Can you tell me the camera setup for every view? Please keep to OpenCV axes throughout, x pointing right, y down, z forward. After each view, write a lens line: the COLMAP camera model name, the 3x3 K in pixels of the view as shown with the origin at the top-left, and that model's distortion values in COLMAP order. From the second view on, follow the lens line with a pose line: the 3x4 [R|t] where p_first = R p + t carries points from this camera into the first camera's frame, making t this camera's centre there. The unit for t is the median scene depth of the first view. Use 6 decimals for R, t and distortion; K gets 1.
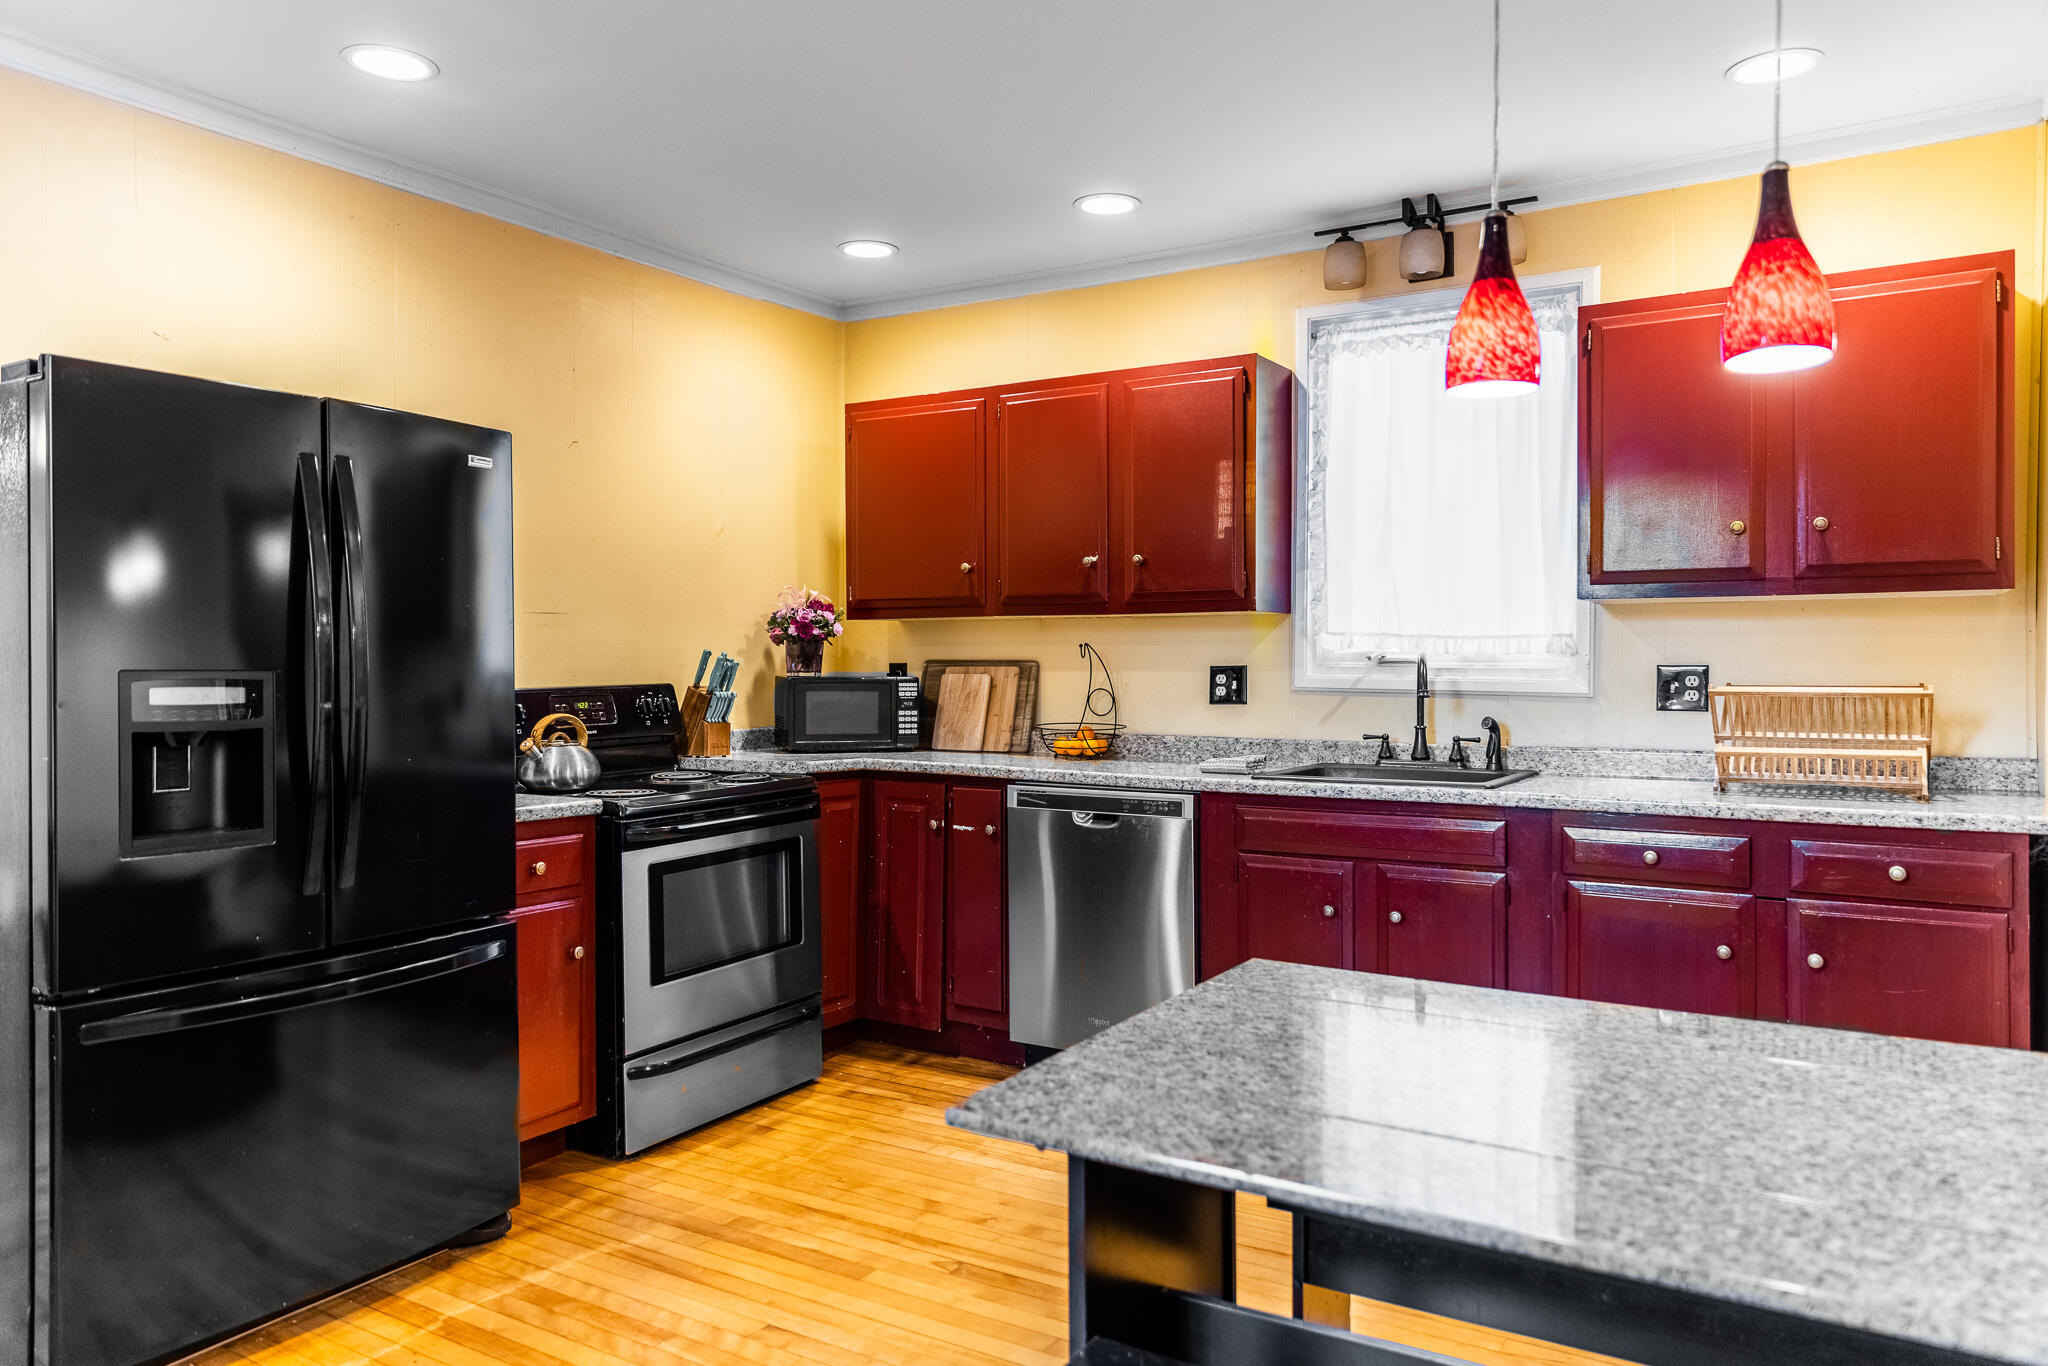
lens RADIAL K [[1372.0, 0, 1027.3], [0, 1372.0, 657.5], [0, 0, 1]] dist [-0.001742, 0.000134]
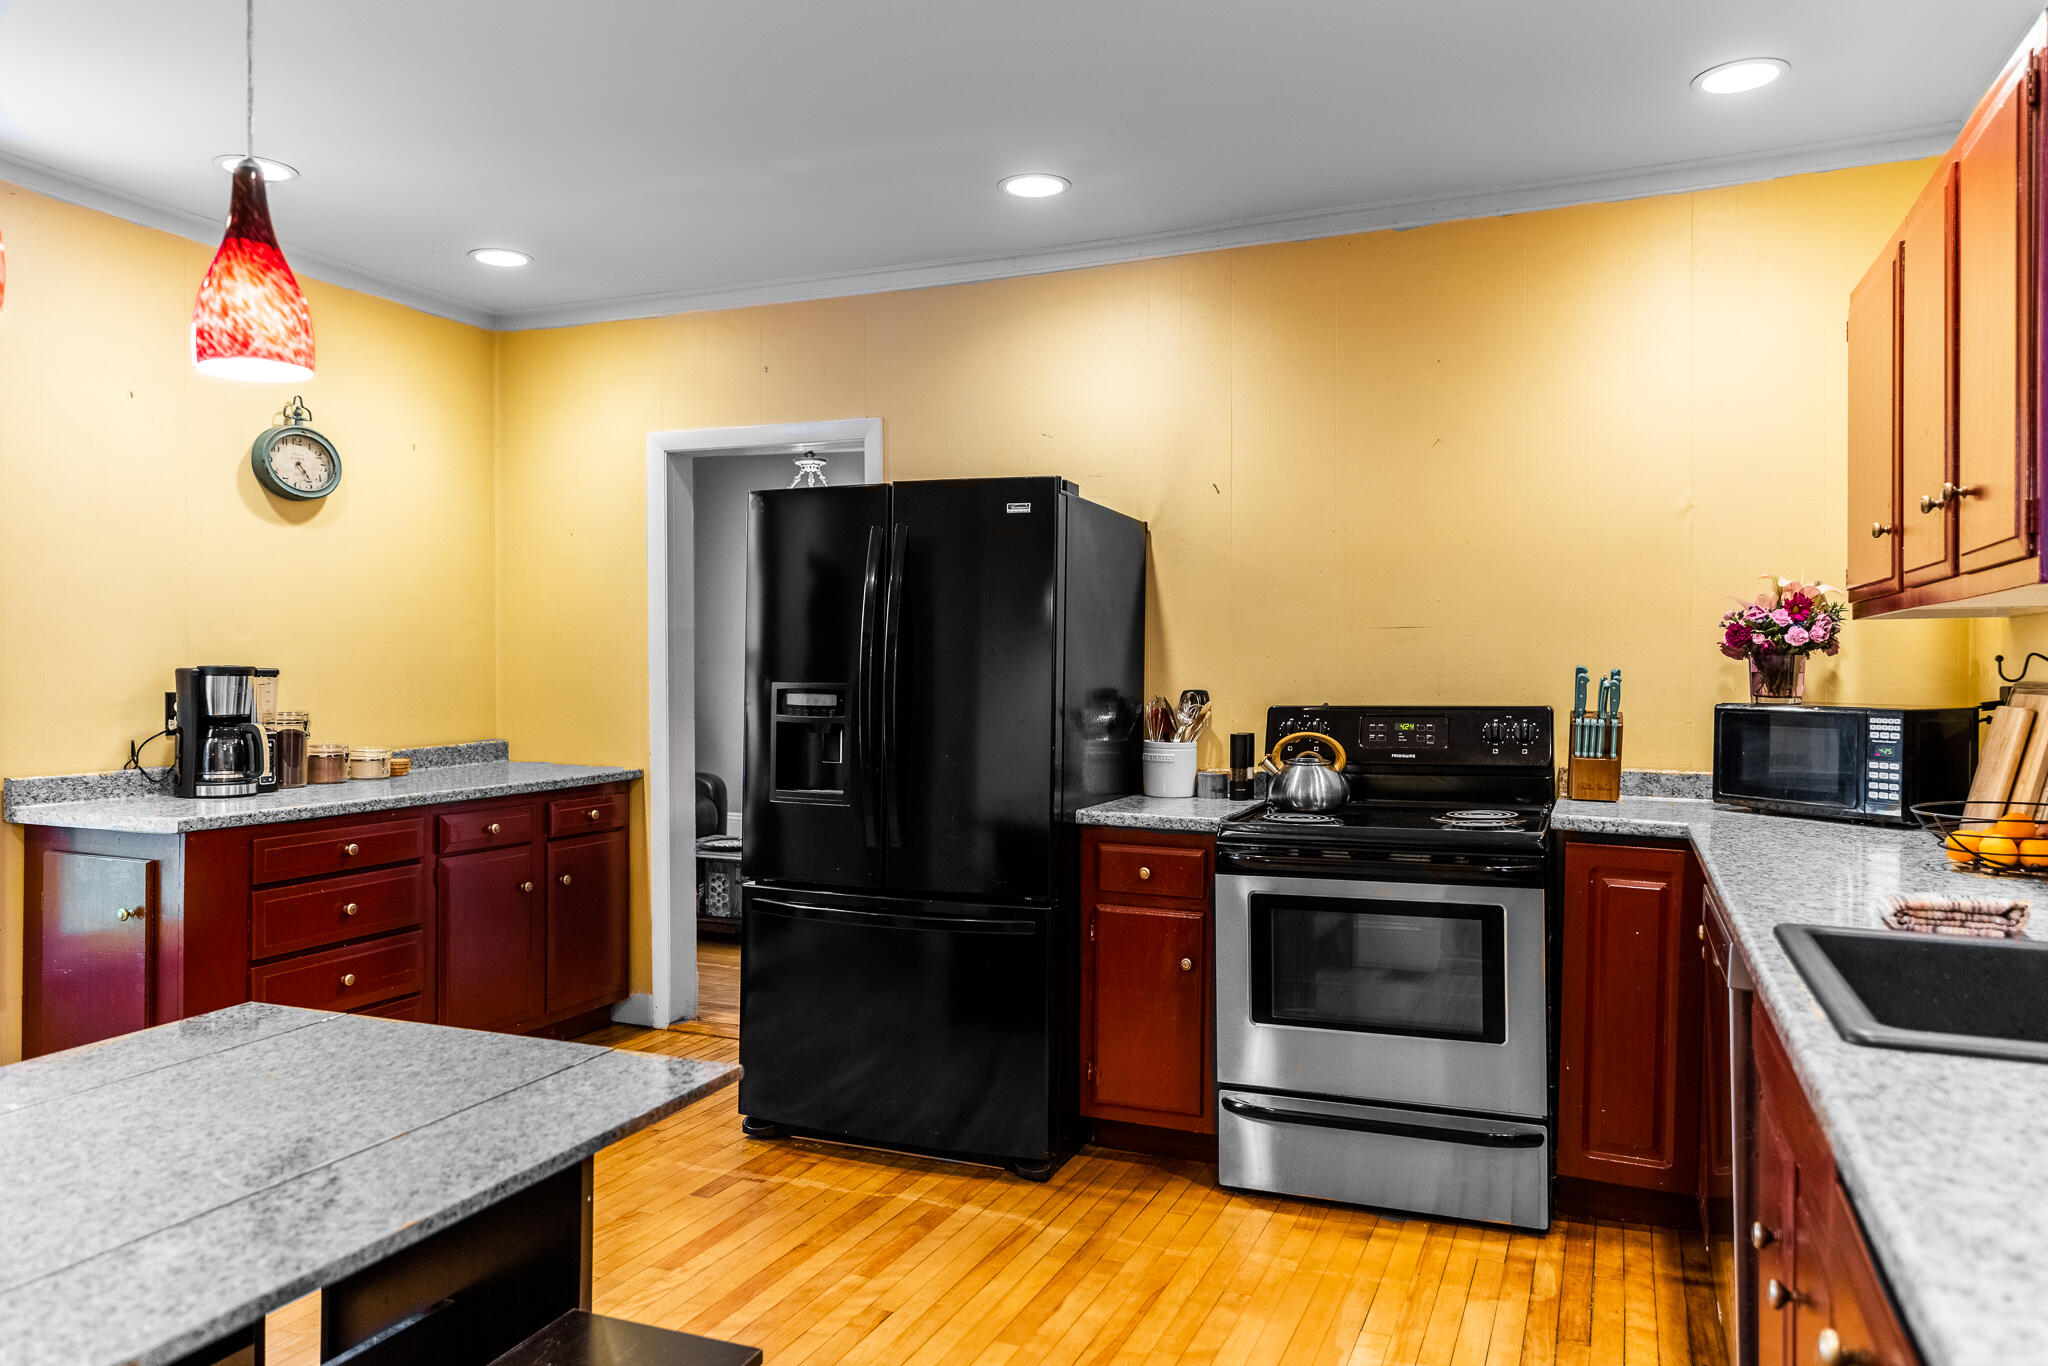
lens RADIAL K [[1411.7, 0, 1051.2], [0, 1411.7, 666.4], [0, 0, 1]] dist [-0.000835, 0.001114]
pose [[0.151245, 0.000209, -0.988496, 0.666414], [-0.001897, 0.999998, -0.000079, -0.005988], [0.988495, 0.001888, 0.151245, 0.709096]]
